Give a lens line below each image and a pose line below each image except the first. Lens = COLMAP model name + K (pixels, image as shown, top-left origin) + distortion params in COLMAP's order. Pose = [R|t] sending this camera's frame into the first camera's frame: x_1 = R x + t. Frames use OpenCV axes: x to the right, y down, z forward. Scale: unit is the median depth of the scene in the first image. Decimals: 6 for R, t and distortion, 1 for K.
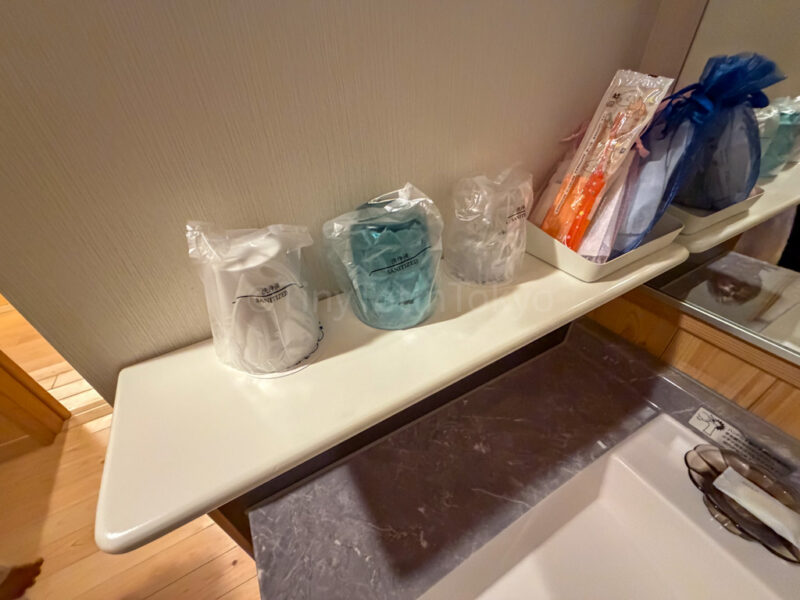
lens RADIAL K [[319.7, 0, 400.0], [0, 319.7, 300.0], [0, 0, 1]] dist [0.010303, -0.000155]
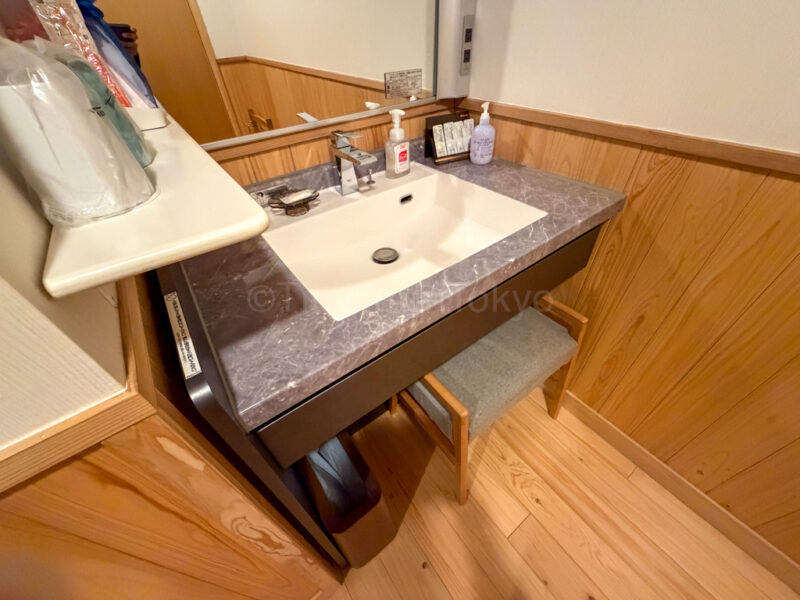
lens RADIAL K [[319.7, 0, 400.0], [0, 319.7, 300.0], [0, 0, 1]] dist [0.010303, -0.000155]
pose [[-0.120015, -0.622529, 0.773339, -1.153156], [0.636562, 0.549508, 0.541136, 0.255786], [-0.761830, 0.557223, 0.330330, 0.087107]]
